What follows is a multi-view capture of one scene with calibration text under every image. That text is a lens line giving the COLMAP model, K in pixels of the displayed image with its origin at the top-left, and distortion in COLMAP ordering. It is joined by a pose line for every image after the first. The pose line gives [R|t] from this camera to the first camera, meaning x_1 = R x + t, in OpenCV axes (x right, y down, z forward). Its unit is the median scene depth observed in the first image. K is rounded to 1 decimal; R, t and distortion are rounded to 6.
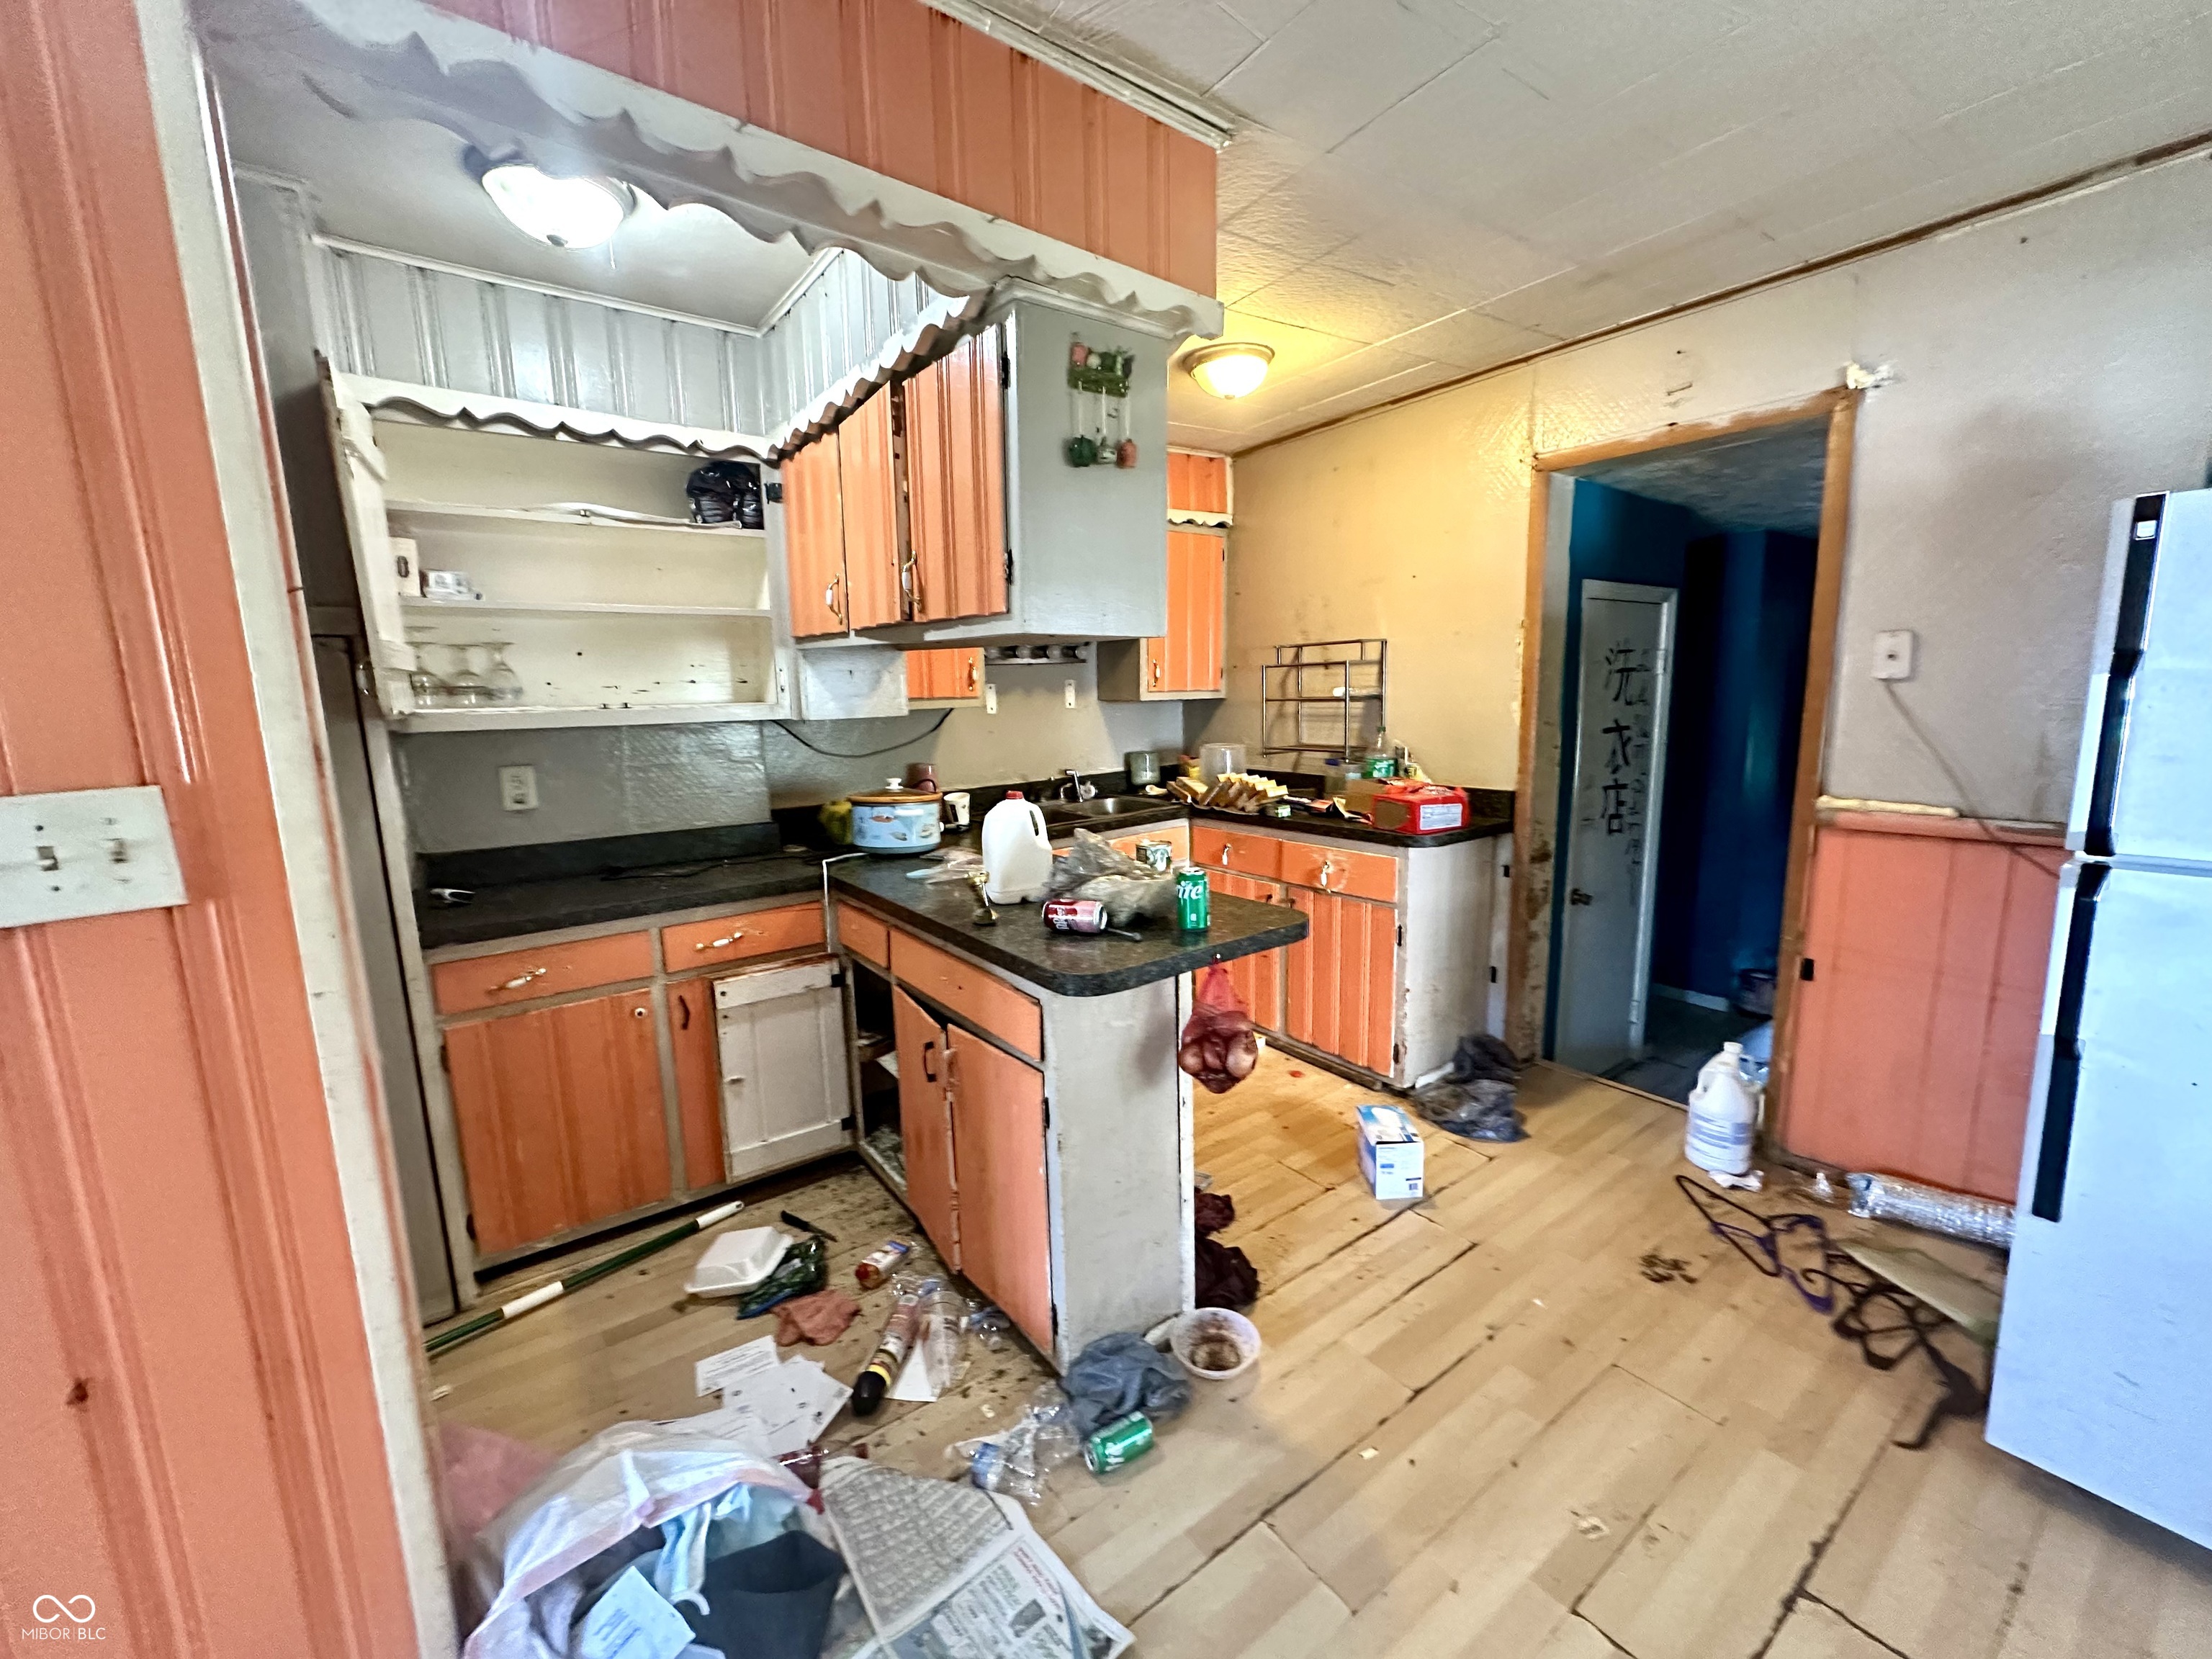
lens RADIAL K [[883.3, 0, 1108.2], [0, 883.3, 830.9], [0, 0, 1]] dist [-0.002348, 0.000178]
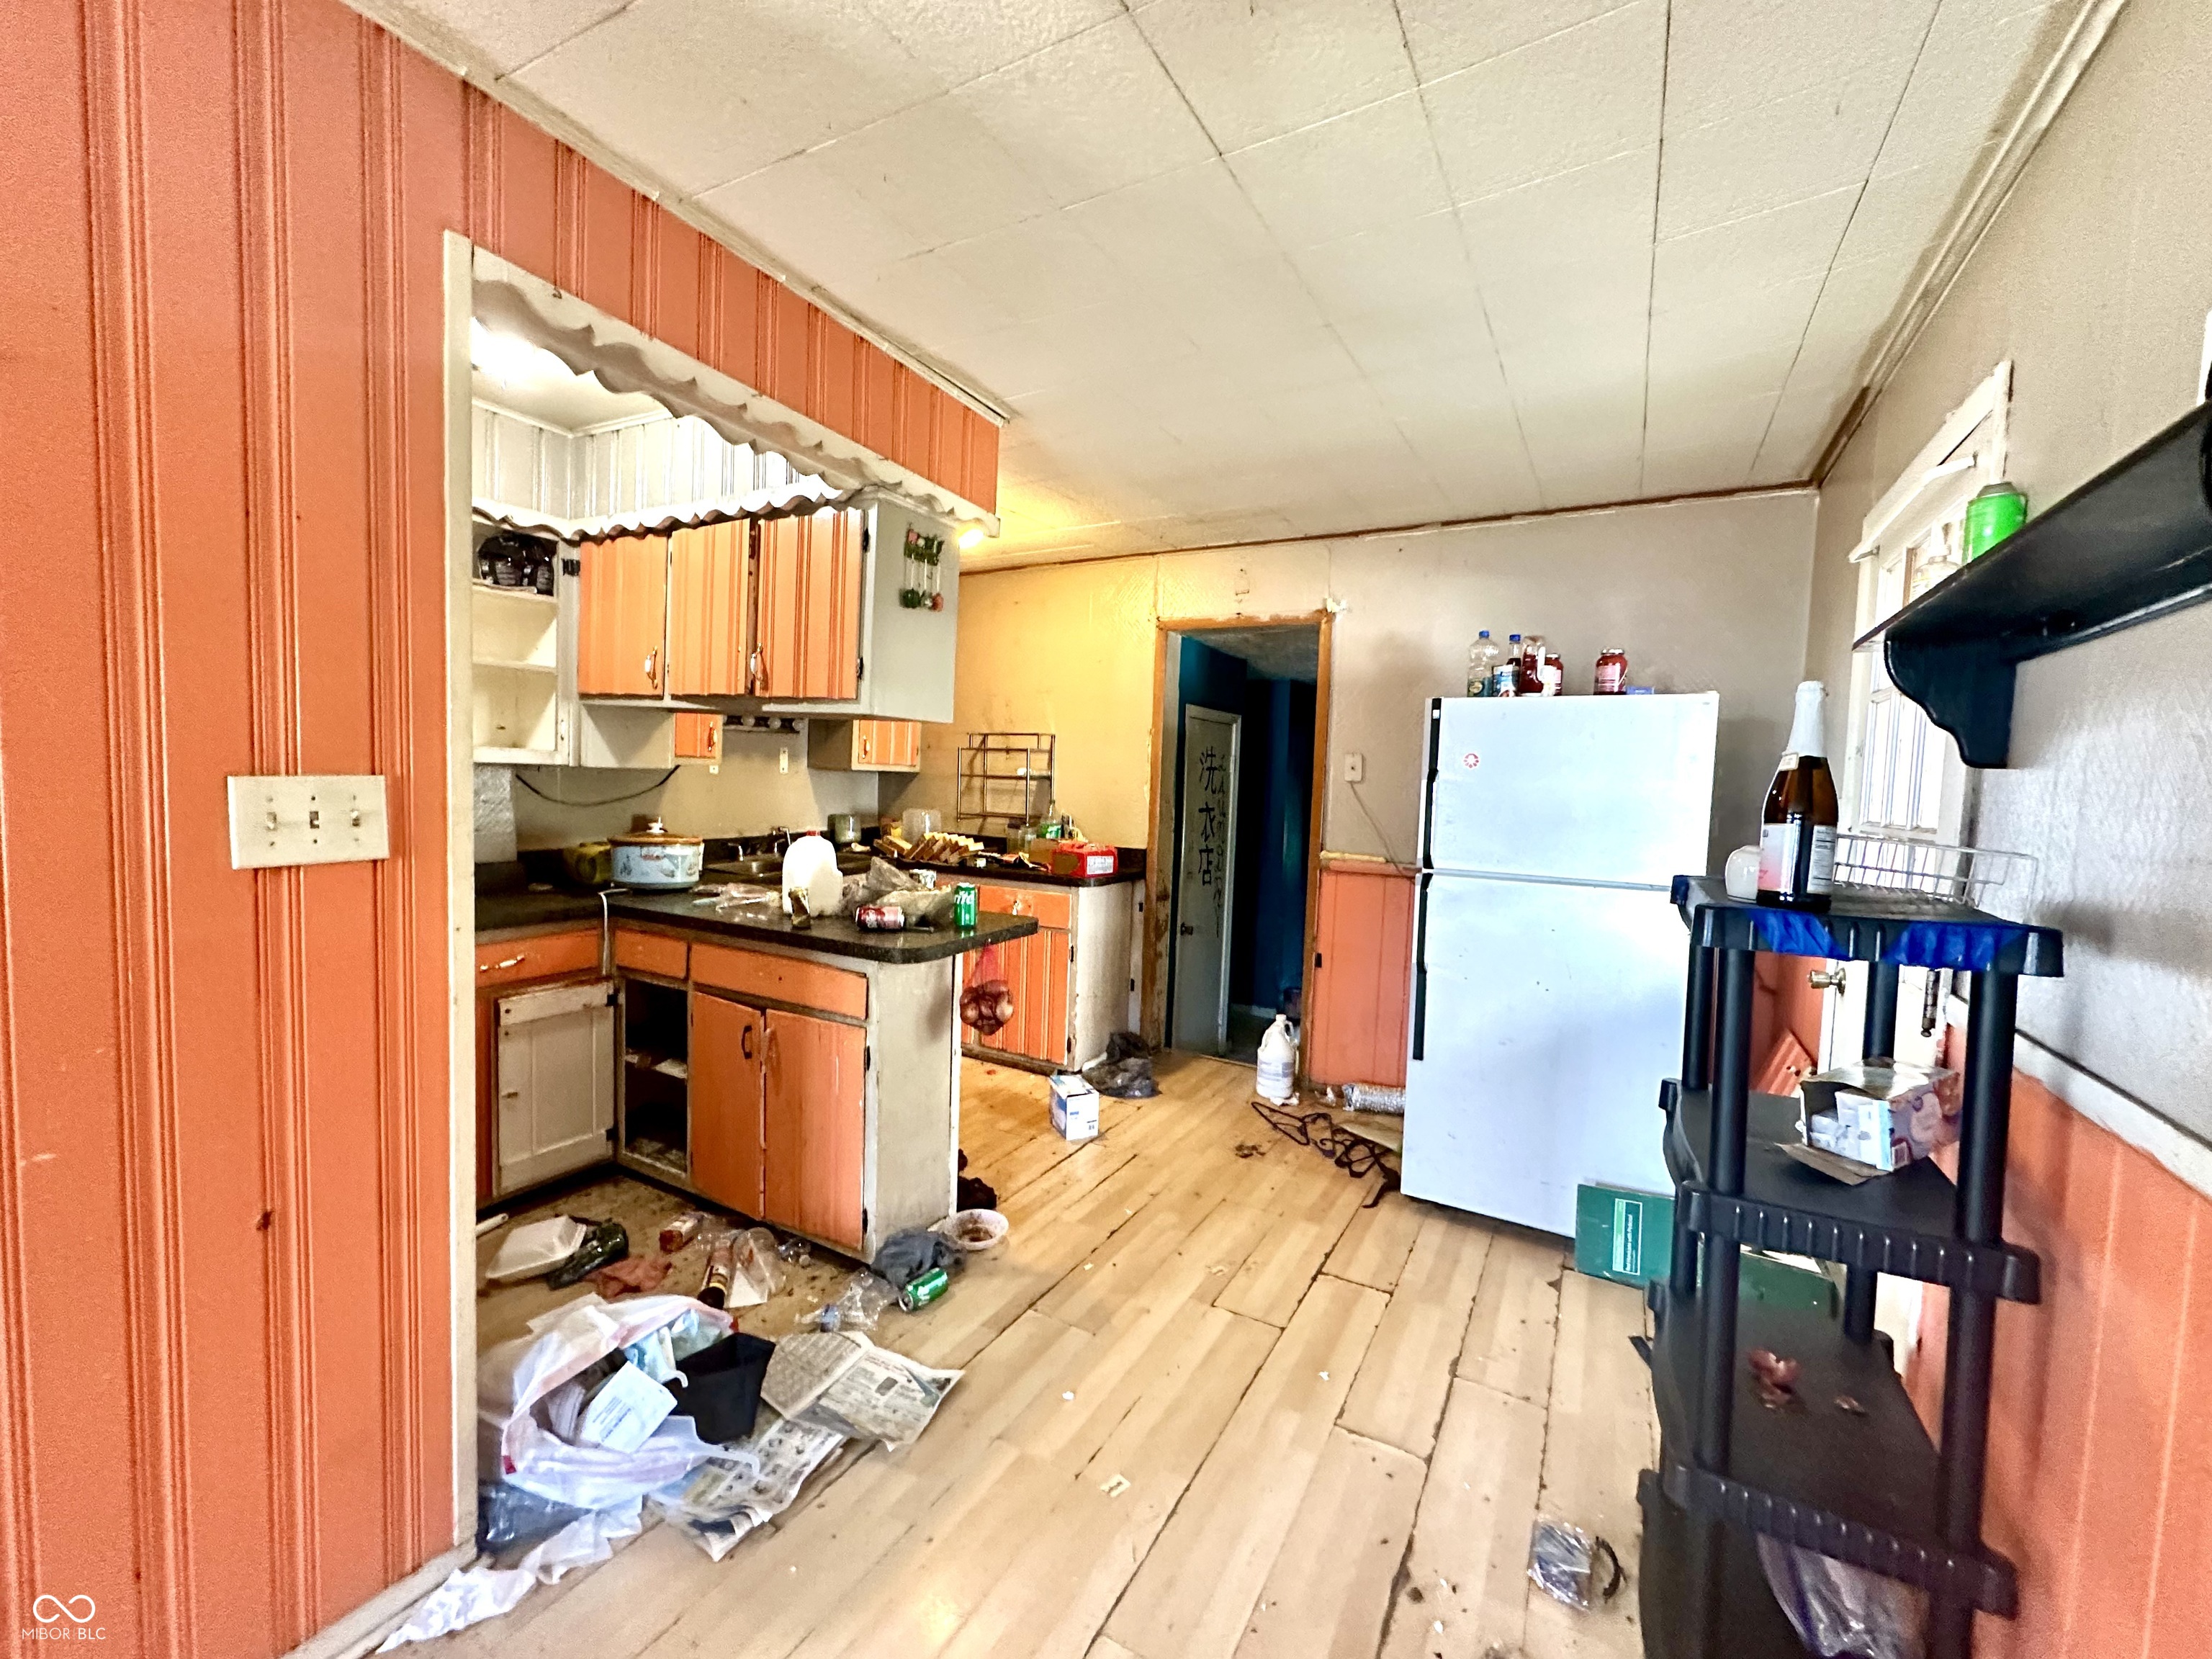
lens RADIAL K [[883.3, 0, 1108.2], [0, 883.3, 830.9], [0, 0, 1]] dist [-0.002348, 0.000178]
pose [[0.909384, 0.031654, 0.414750, -0.236761], [0.007313, 0.995729, -0.092029, 0.073887], [-0.415892, 0.086723, 0.905269, -0.327438]]
